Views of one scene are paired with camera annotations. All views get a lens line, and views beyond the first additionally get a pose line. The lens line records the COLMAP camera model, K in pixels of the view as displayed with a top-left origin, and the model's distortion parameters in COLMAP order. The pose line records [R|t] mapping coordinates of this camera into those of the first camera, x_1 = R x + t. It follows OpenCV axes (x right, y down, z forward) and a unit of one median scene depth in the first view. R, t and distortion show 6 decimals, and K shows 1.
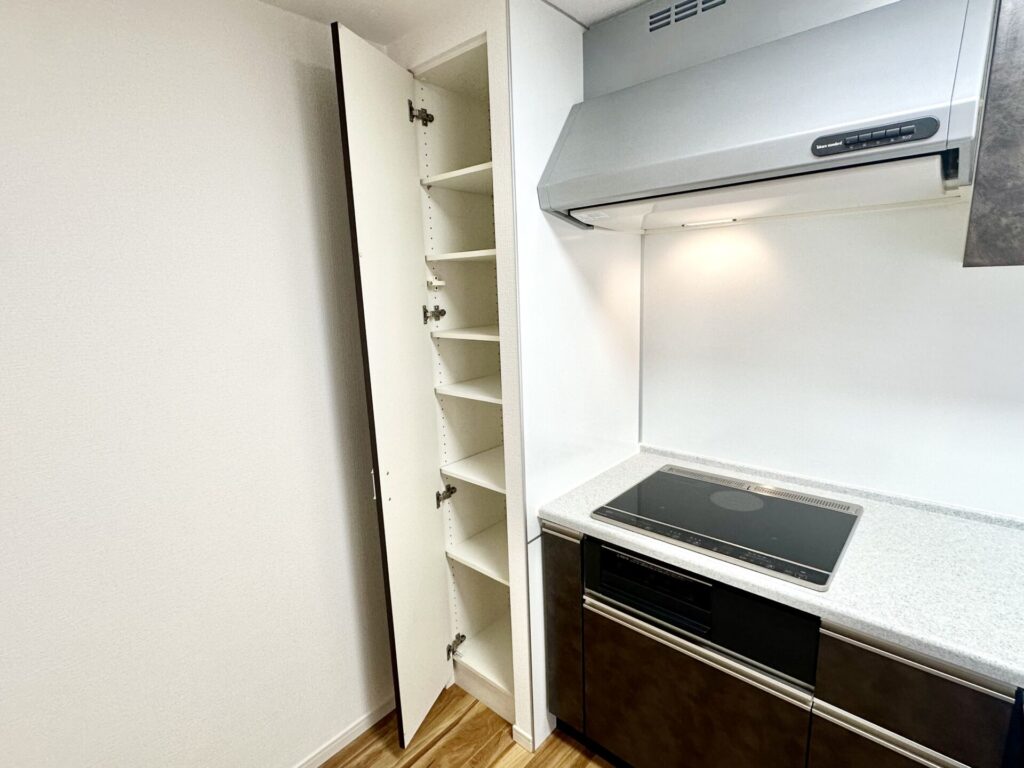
lens RADIAL K [[510.1, 0, 508.3], [0, 510.1, 382.5], [0, 0, 1]] dist [-0.005082, 0.000889]
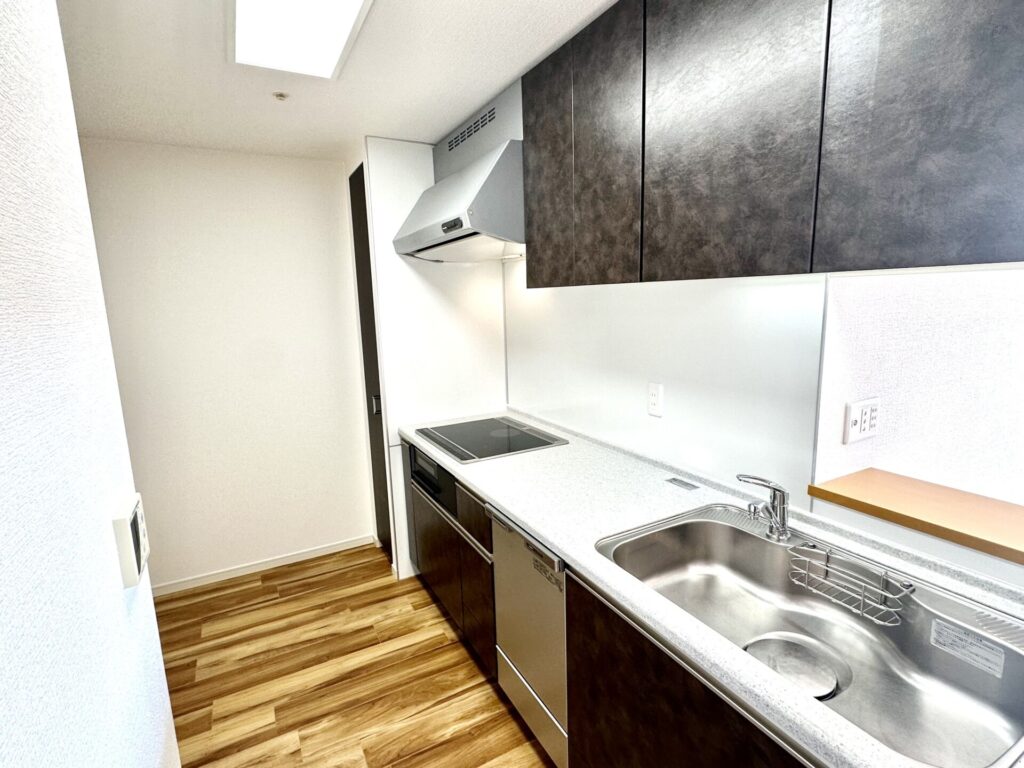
lens RADIAL K [[510.1, 0, 512.2], [0, 510.1, 382.5], [0, 0, 1]] dist [-0.005082, 0.000889]
pose [[0.943595, 0.064599, -0.324739, 0.992196], [-0.069818, 0.997550, -0.004434, 0.082509], [0.323656, 0.026856, 0.945793, -0.501744]]
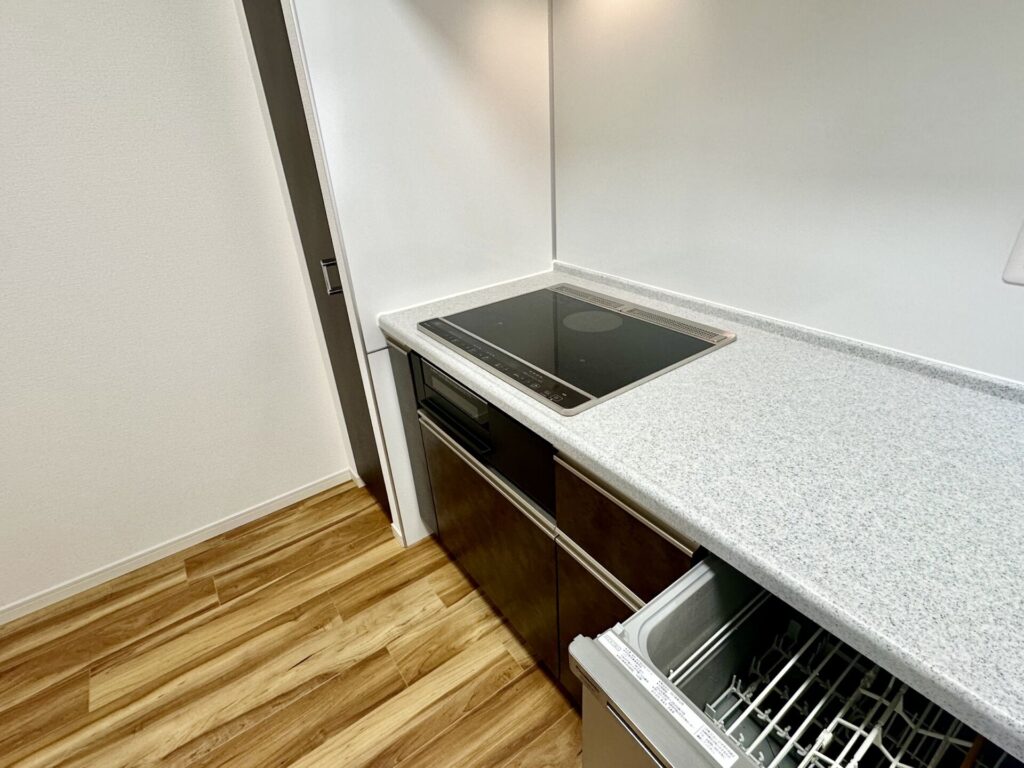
lens RADIAL K [[510.1, 0, 510.3], [0, 510.1, 385.1], [0, 0, 1]] dist [-0.005082, 0.000889]
pose [[0.976861, 0.084017, -0.196680, 0.499413], [-0.021911, 0.954084, 0.298738, 0.086385], [0.212748, -0.287516, 0.933848, 0.162864]]
